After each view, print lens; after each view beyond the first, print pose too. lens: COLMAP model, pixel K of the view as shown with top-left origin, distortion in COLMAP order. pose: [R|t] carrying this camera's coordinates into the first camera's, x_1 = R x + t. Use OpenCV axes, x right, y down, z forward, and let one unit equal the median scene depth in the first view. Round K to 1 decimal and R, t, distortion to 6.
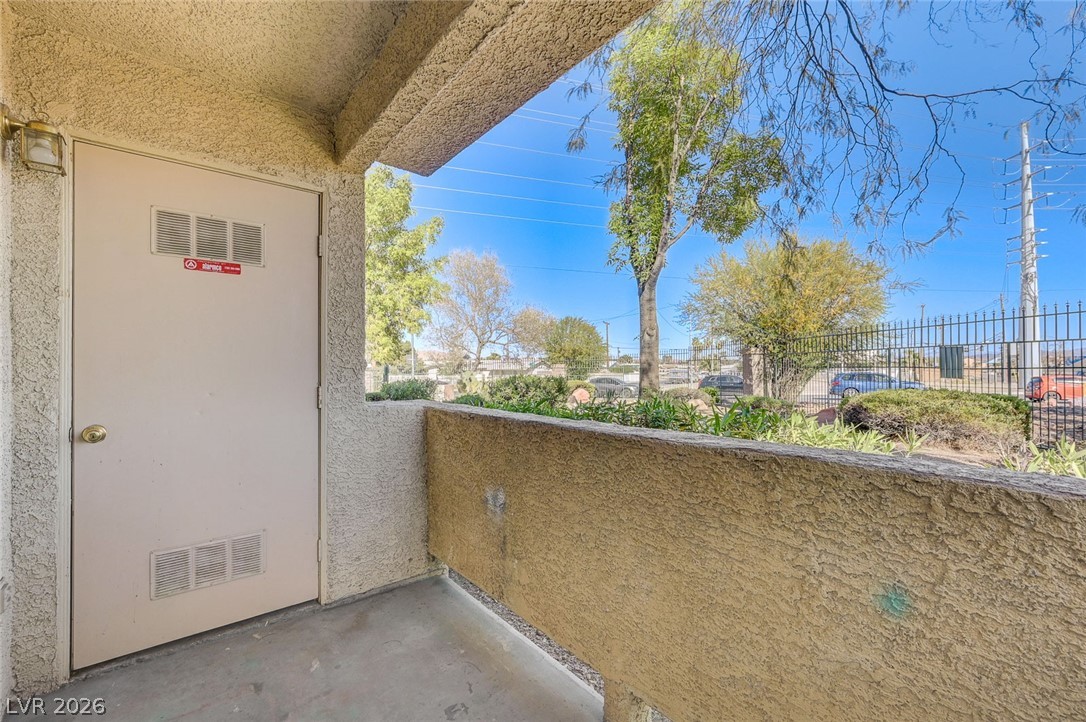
lens RADIAL K [[463.8, 0, 544.8], [0, 463.8, 361.5], [0, 0, 1]] dist [0.000585, 0.000486]
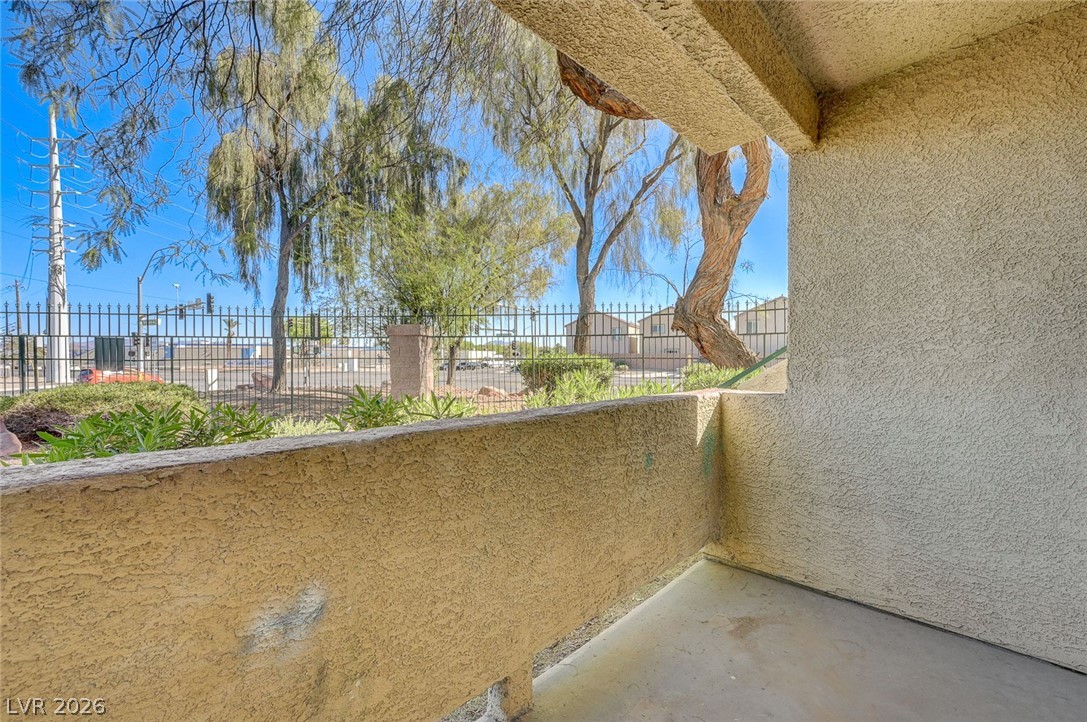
lens RADIAL K [[464.2, 0, 545.4], [0, 464.2, 361.5], [0, 0, 1]] dist [0.000585, 0.000486]
pose [[-0.120319, -0.001312, 0.992734, -0.616459], [-0.012895, 0.999917, -0.000242, 0.020462], [-0.992651, -0.012830, -0.120326, 0.772636]]
